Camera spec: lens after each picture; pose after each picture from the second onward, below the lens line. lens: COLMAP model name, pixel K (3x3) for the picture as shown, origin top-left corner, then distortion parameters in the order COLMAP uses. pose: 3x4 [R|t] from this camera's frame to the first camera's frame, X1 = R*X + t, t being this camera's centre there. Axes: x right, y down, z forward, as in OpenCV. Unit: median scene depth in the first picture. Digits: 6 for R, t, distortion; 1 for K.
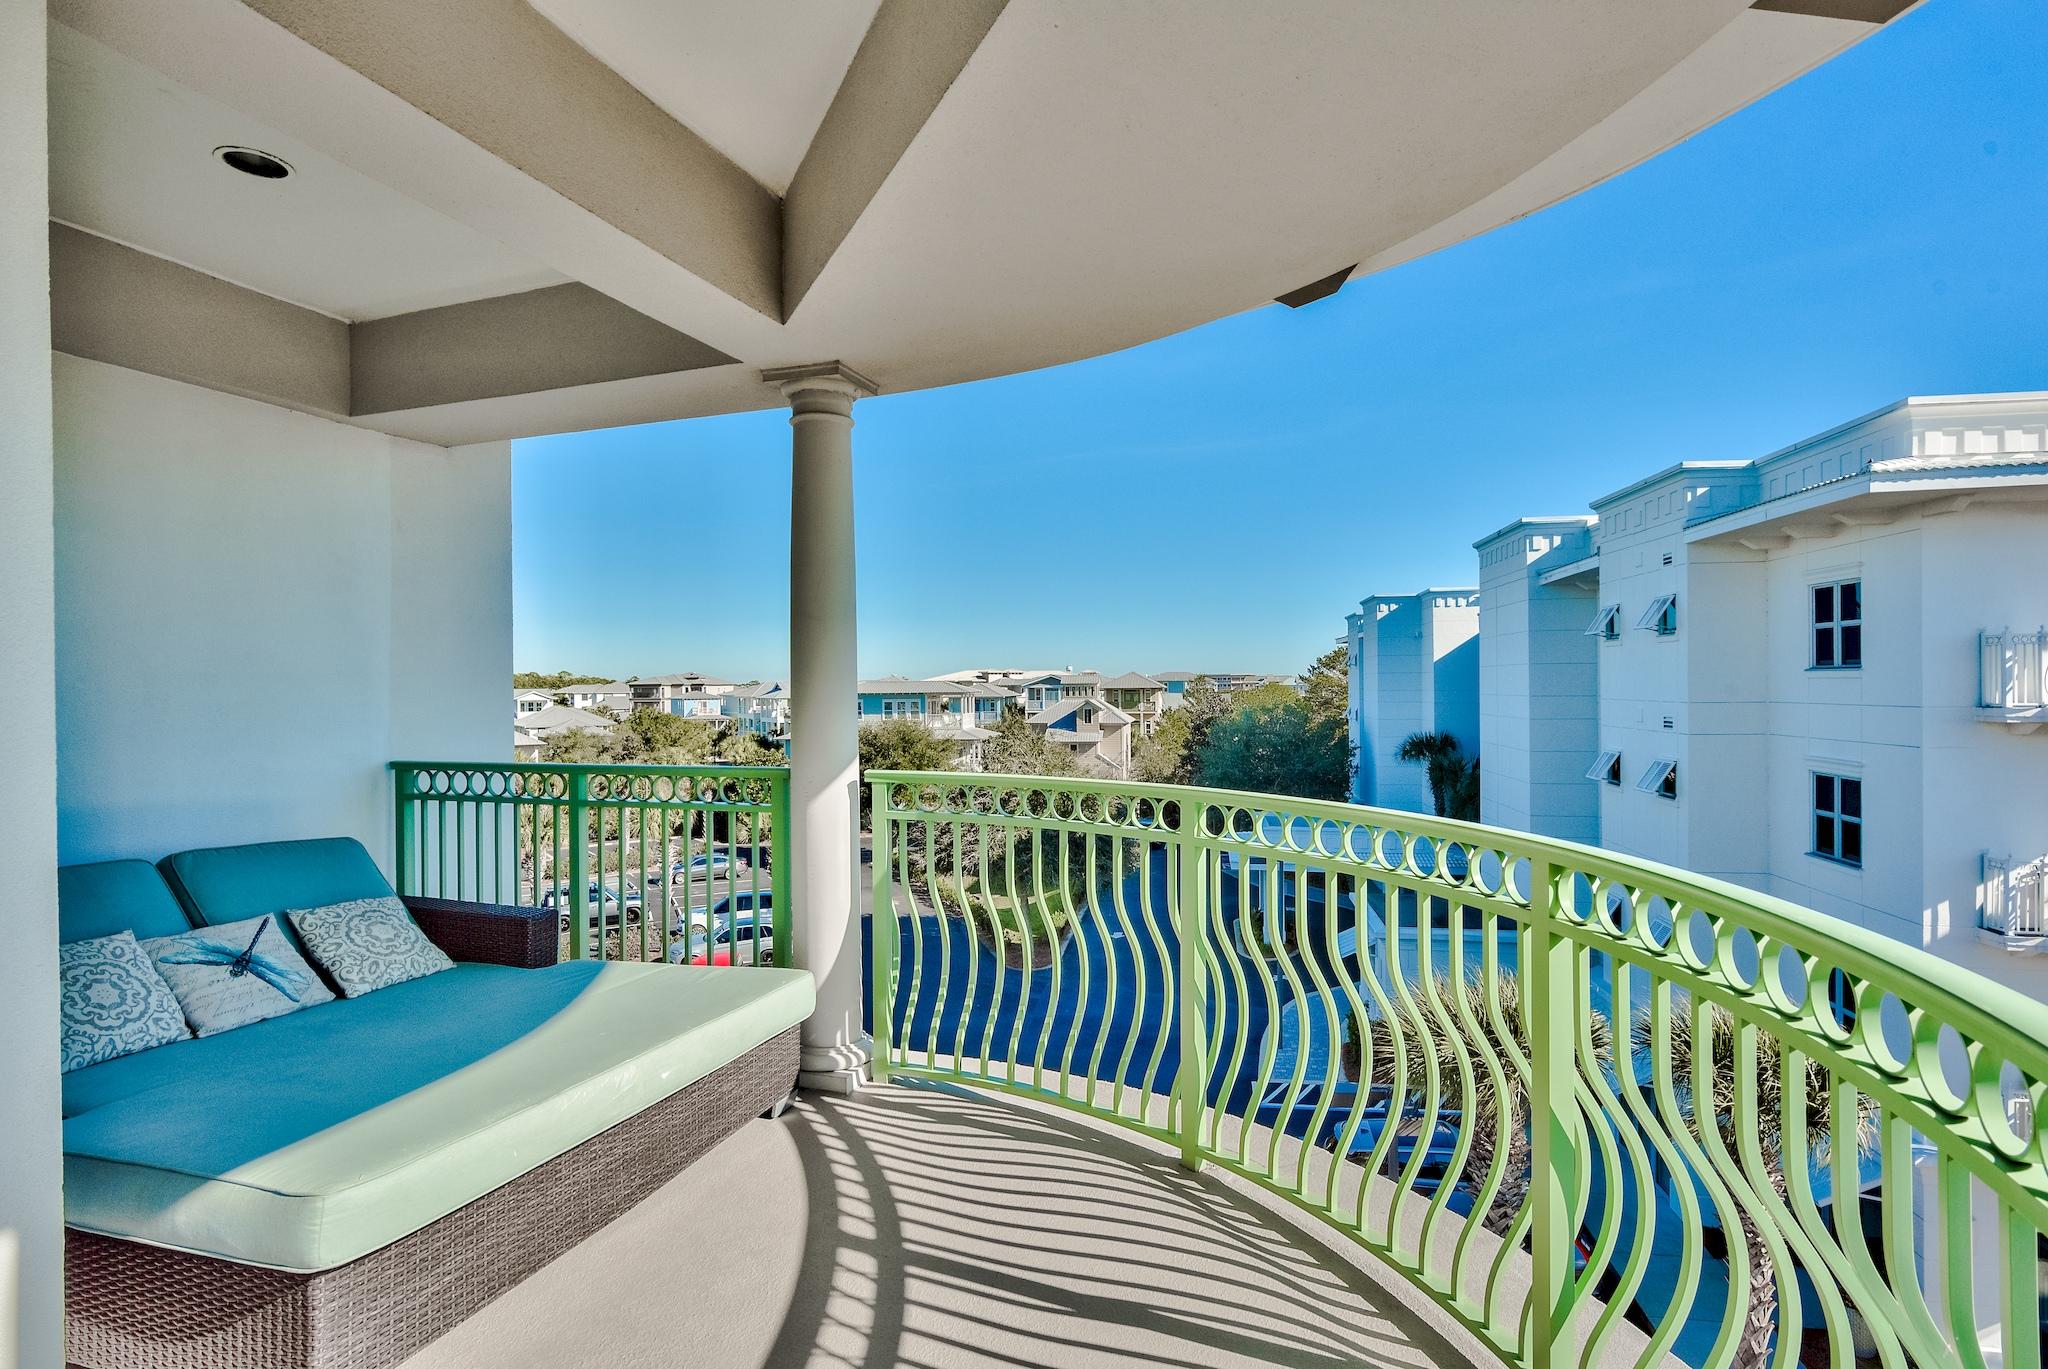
lens RADIAL K [[1005.4, 0, 1021.7], [0, 1005.4, 692.6], [0, 0, 1]] dist [-0.003485, -0.000391]
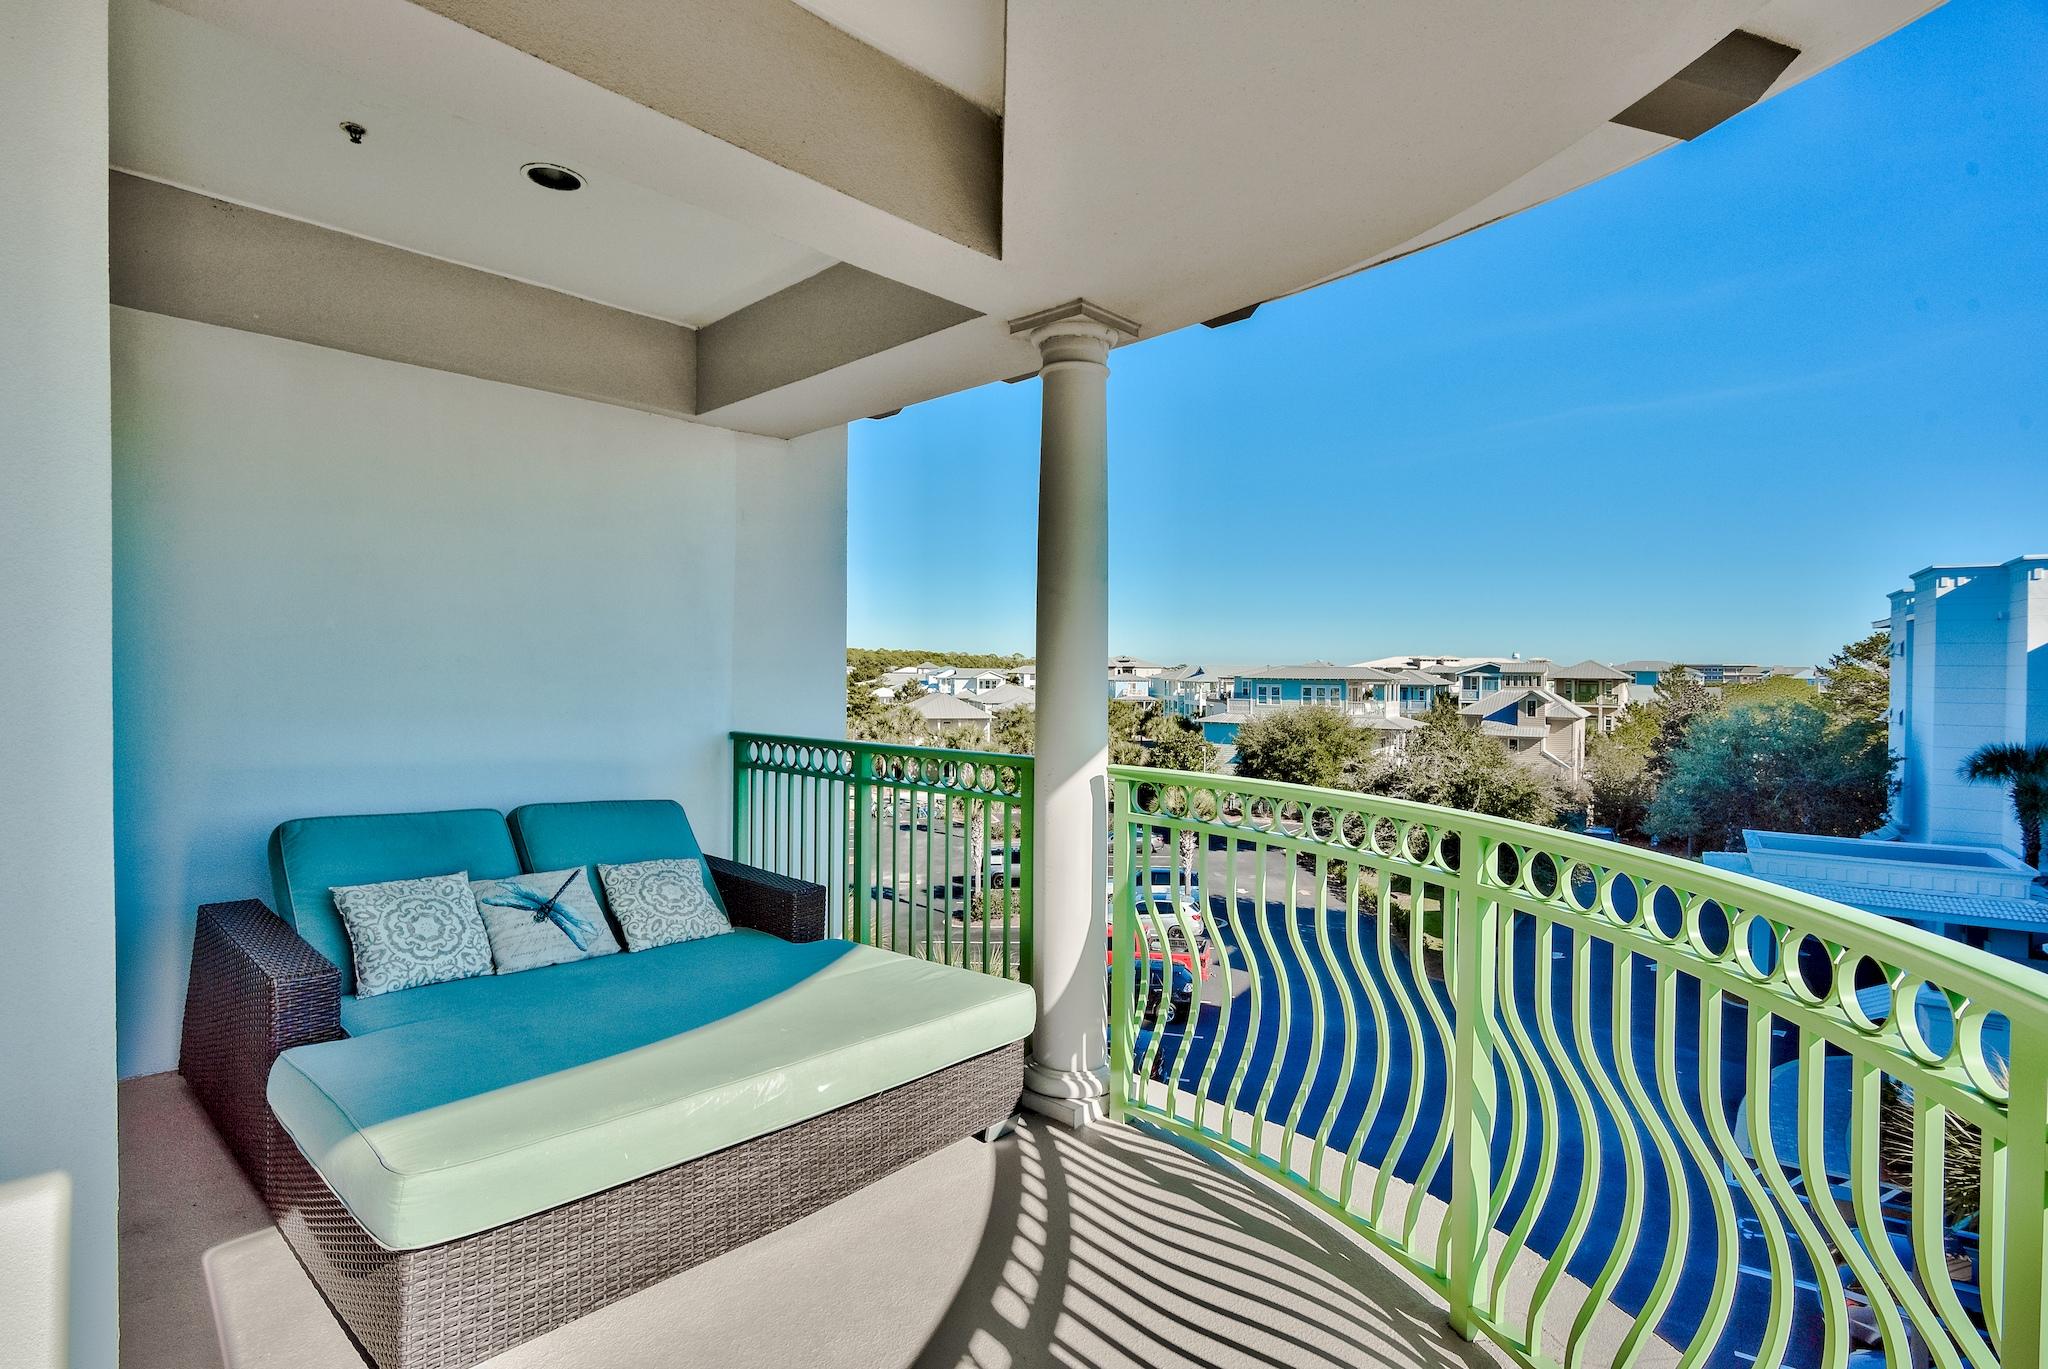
lens RADIAL K [[1001.0, 0, 1028.2], [0, 1001.0, 688.1], [0, 0, 1]] dist [-0.001695, -0.000992]
pose [[0.921652, 0.023631, -0.387298, 0.117979], [-0.019240, 0.999699, 0.015210, -0.001920], [0.387541, -0.006566, 0.921829, 0.166153]]
